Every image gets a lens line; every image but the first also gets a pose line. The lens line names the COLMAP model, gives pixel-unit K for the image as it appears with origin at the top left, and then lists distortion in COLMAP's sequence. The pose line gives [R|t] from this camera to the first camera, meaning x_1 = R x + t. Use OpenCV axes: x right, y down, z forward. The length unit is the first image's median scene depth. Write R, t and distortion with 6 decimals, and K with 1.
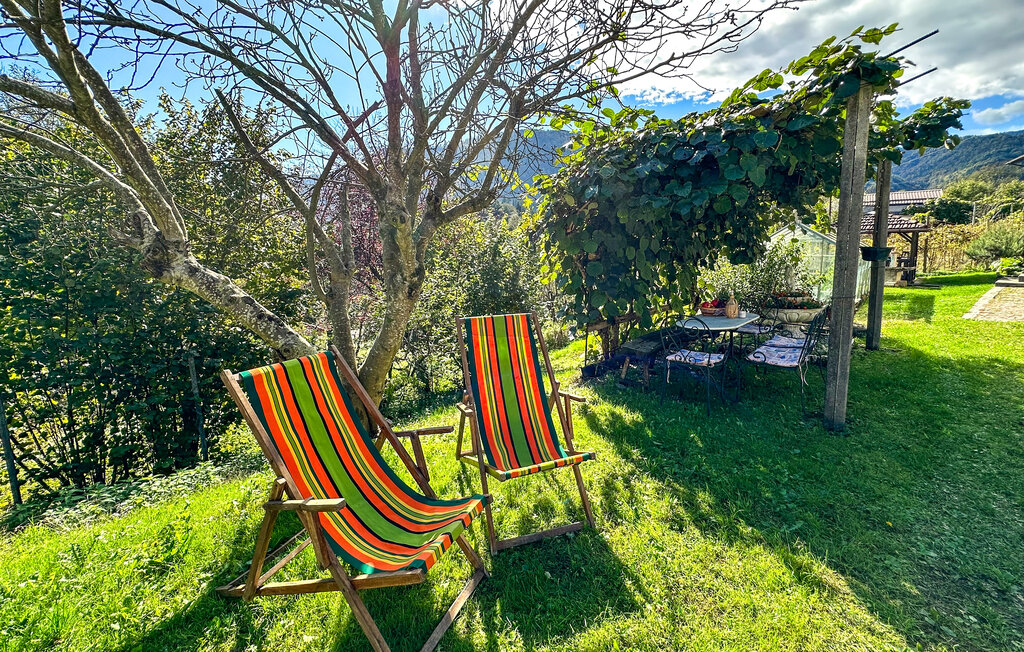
lens RADIAL K [[421.9, 0, 510.8], [0, 421.9, 287.9], [0, 0, 1]] dist [-0.003652, 0.001203]
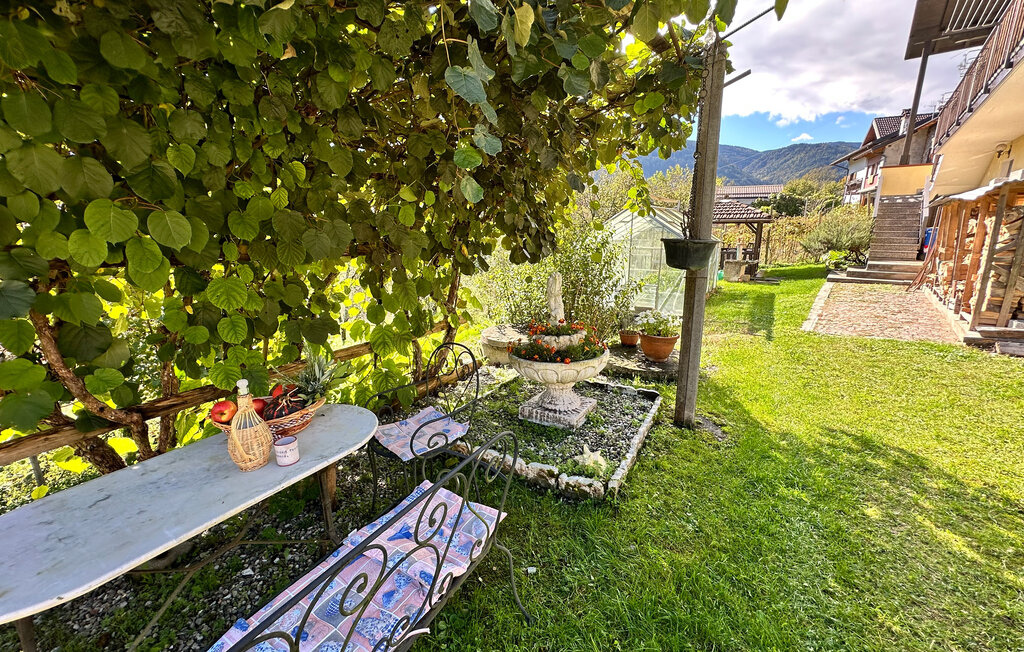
lens RADIAL K [[421.9, 0, 521.0], [0, 421.9, 318.7], [0, 0, 1]] dist [-0.003652, 0.001203]
pose [[0.967653, -0.034616, 0.249899, 0.630009], [0.008626, 0.994502, 0.104357, -0.066506], [-0.252138, -0.098826, 0.962632, 0.648967]]
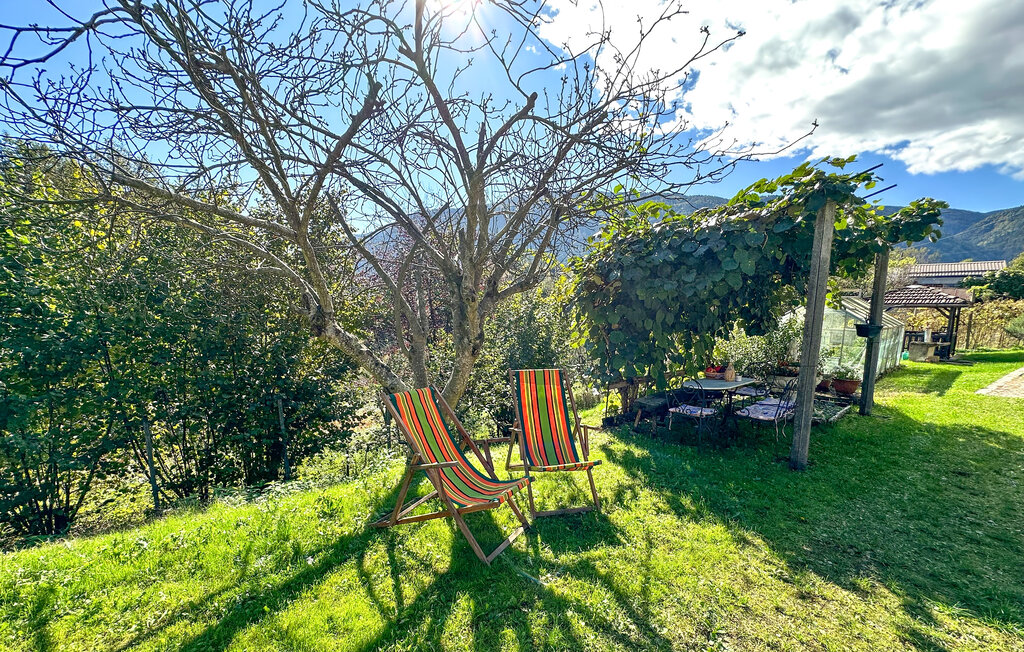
lens RADIAL K [[421.9, 0, 508.4], [0, 421.9, 362.7], [0, 0, 1]] dist [-0.003652, 0.001203]
pose [[0.996440, 0.033706, -0.077271, -0.014156], [-0.031482, 0.999059, 0.029823, 0.002368], [0.078203, -0.027284, 0.996564, -0.240067]]
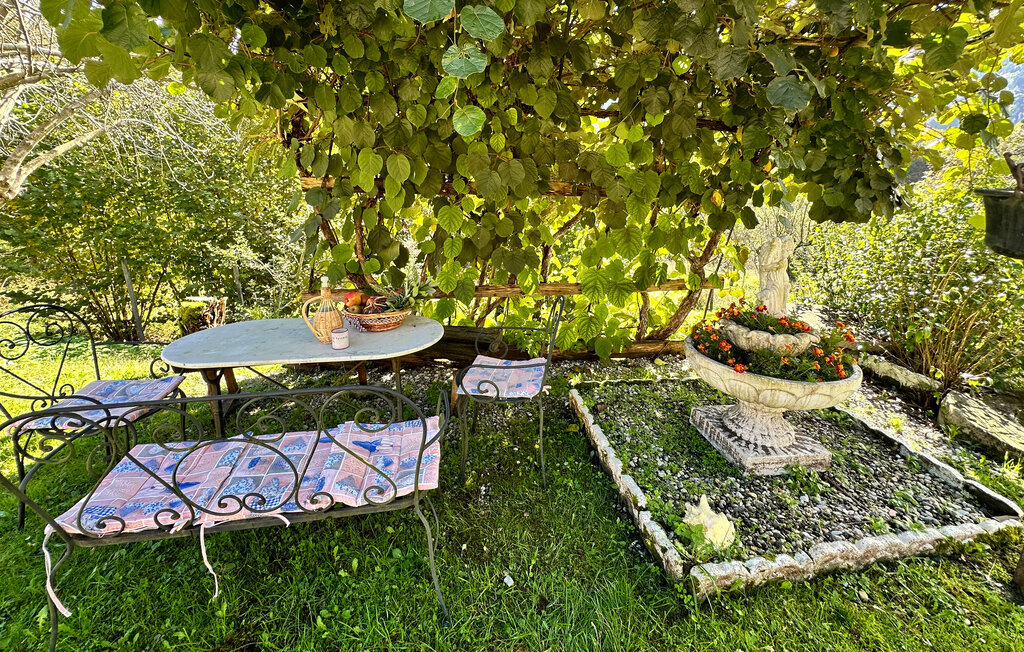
lens RADIAL K [[421.9, 0, 508.1], [0, 421.9, 266.8], [0, 0, 1]] dist [-0.003652, 0.001203]
pose [[0.796975, 0.155256, -0.583718, 0.887690], [-0.084188, 0.985520, 0.147182, -0.077595], [0.598117, -0.068159, 0.798505, 0.763561]]
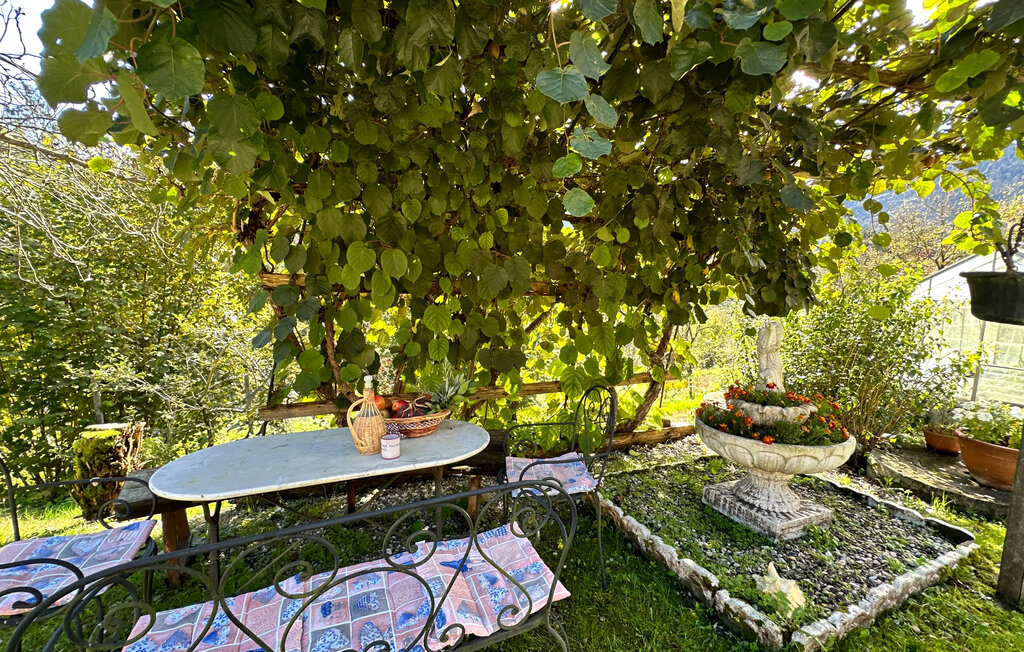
lens RADIAL K [[421.9, 0, 508.7], [0, 421.9, 335.3], [0, 0, 1]] dist [-0.003652, 0.001203]
pose [[0.924756, 0.071576, -0.373768, 0.749999], [-0.066969, 0.997434, 0.025316, -0.044409], [0.374621, 0.001620, 0.927177, 0.697886]]
